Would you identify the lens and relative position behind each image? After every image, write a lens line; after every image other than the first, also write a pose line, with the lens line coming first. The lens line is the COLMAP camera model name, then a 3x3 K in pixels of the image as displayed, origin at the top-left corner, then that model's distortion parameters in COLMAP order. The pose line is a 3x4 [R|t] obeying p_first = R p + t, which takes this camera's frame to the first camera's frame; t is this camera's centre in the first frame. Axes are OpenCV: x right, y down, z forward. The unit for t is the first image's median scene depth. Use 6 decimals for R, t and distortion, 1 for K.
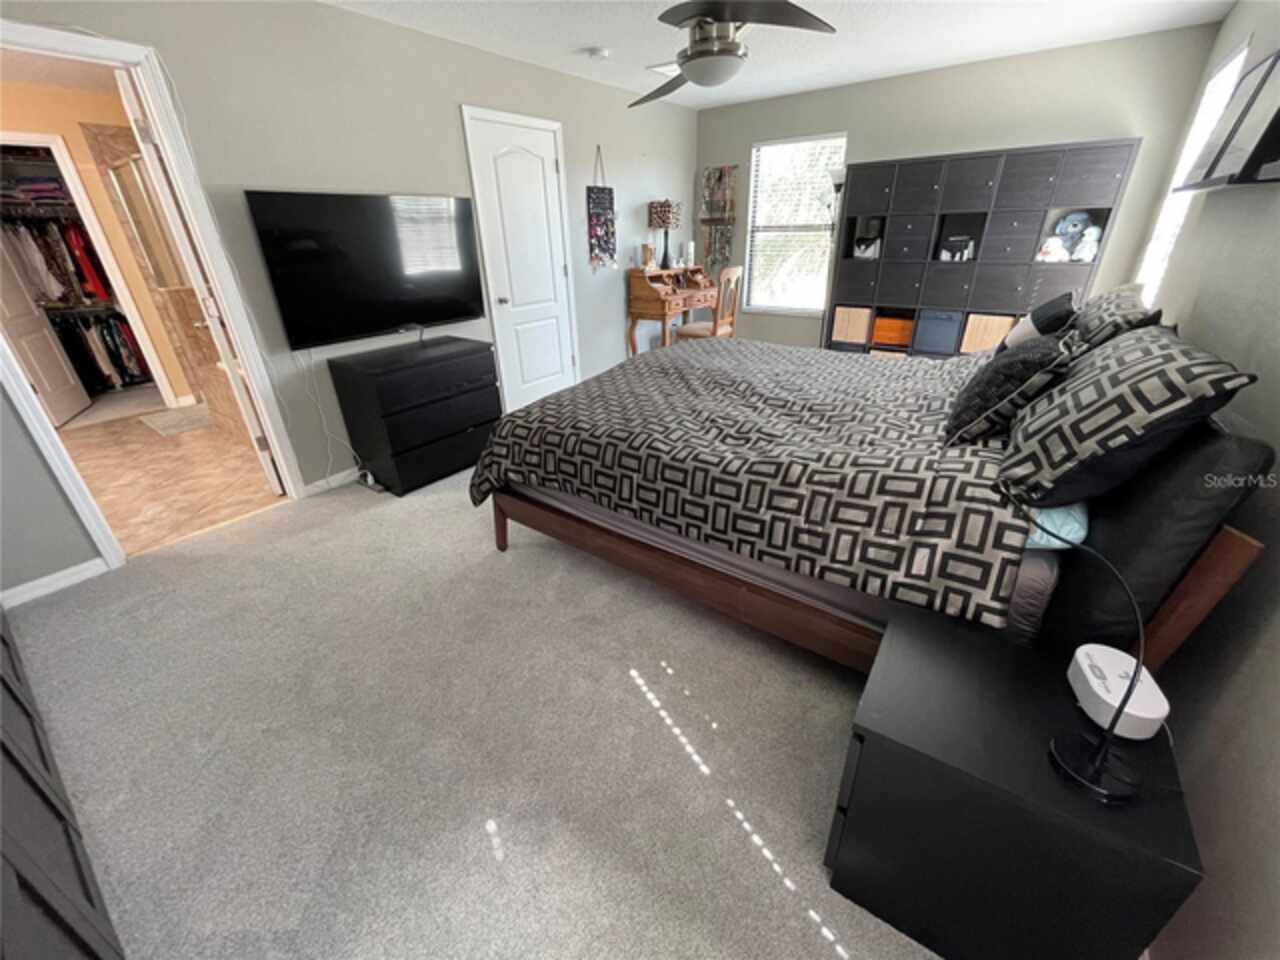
lens RADIAL K [[517.4, 0, 636.1], [0, 517.4, 487.2], [0, 0, 1]] dist [-0.002448, -0.000263]
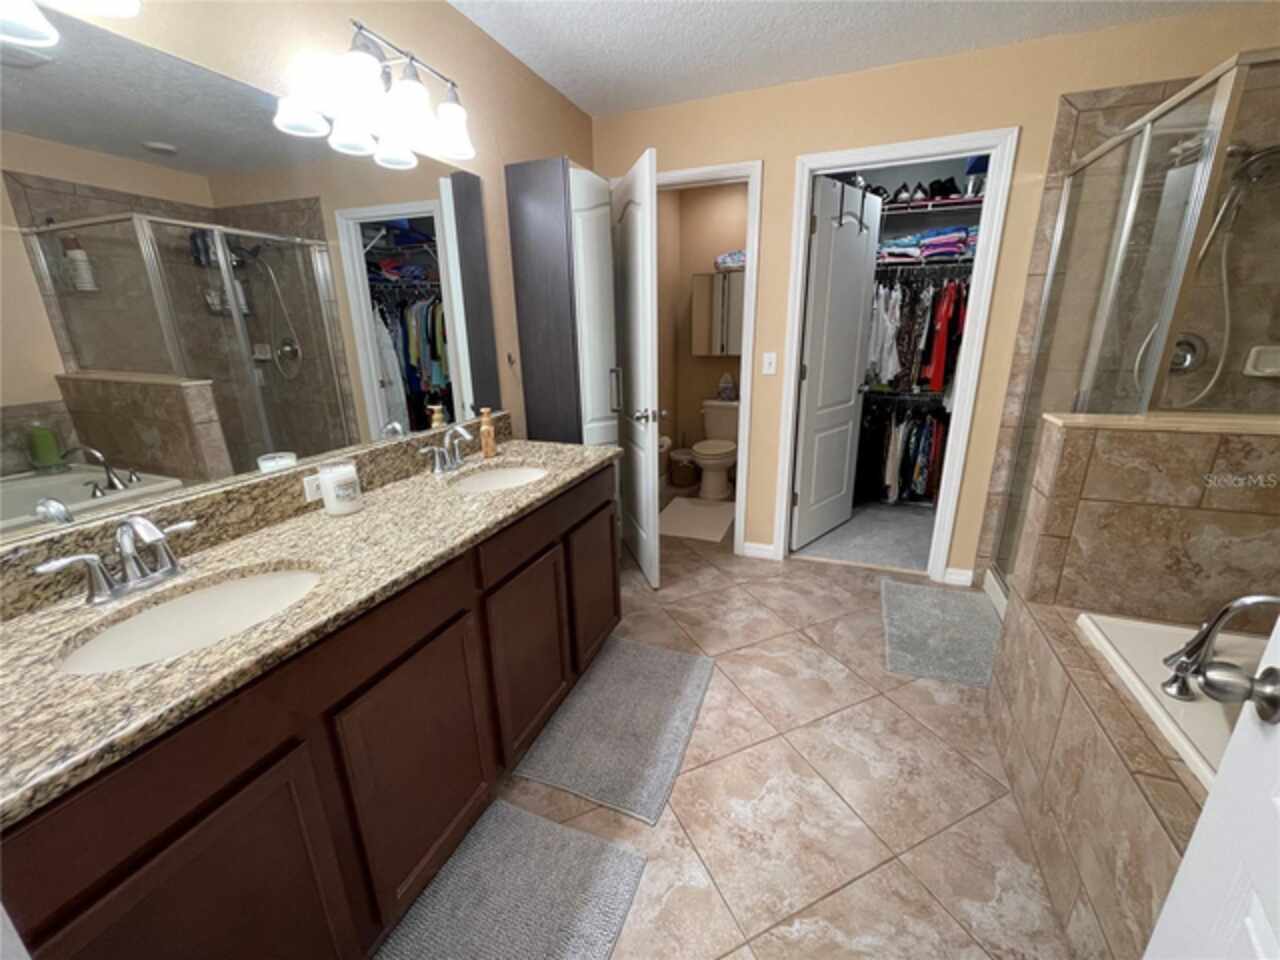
lens RADIAL K [[517.4, 0, 636.1], [0, 517.4, 487.2], [0, 0, 1]] dist [-0.002448, -0.000263]
pose [[0.263407, 0.306013, -0.914862, -0.469639], [-0.417917, 0.890940, 0.177684, -0.206392], [0.869461, 0.335533, 0.362568, 0.448140]]
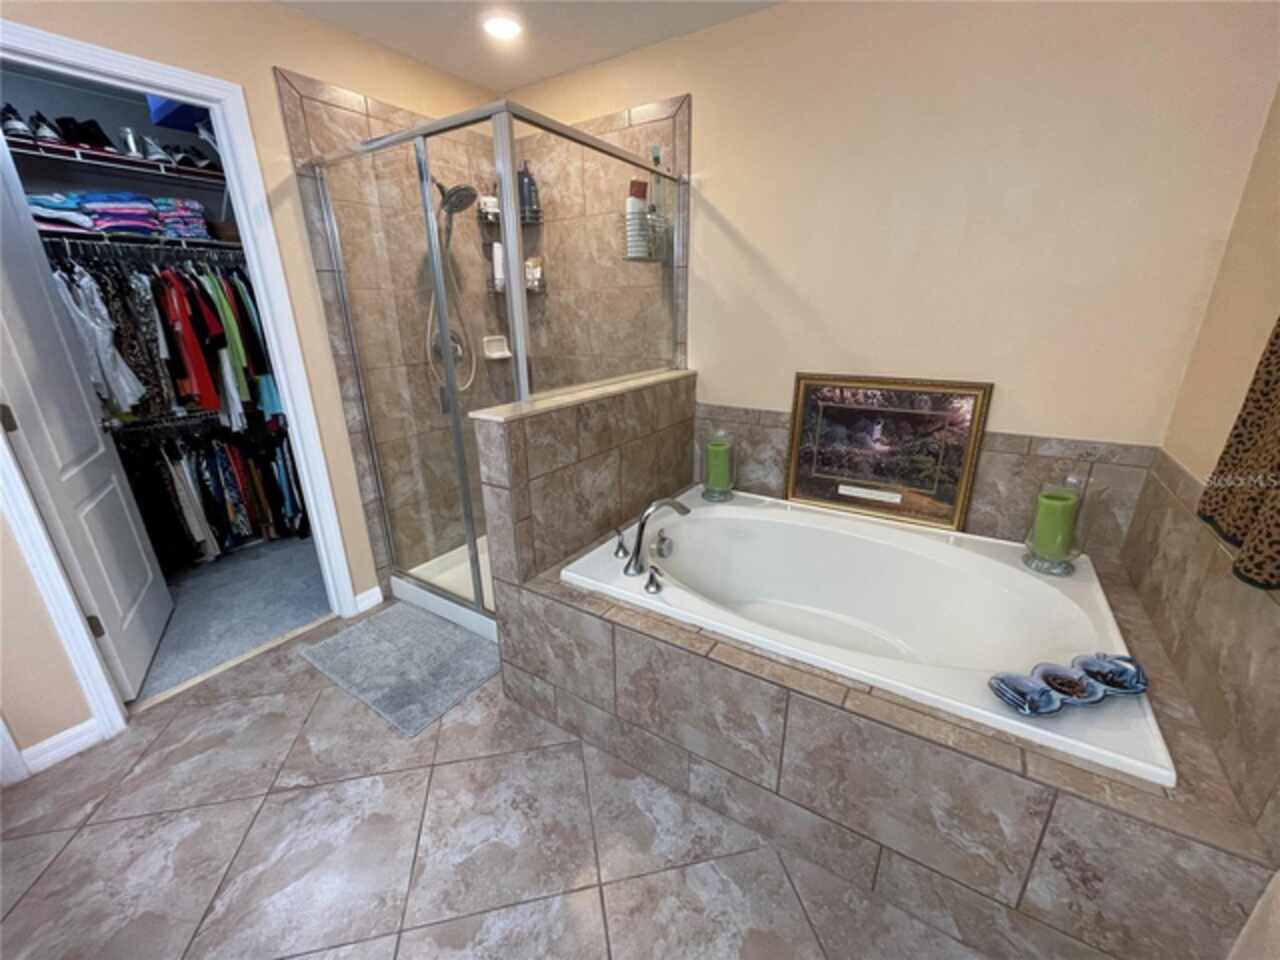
lens RADIAL K [[517.4, 0, 636.1], [0, 517.4, 487.2], [0, 0, 1]] dist [-0.002448, -0.000263]
pose [[0.997944, -0.012792, 0.062795, -0.631619], [0.020509, 0.992092, -0.123827, -0.207645], [-0.060714, 0.124861, 0.990315, 0.449084]]
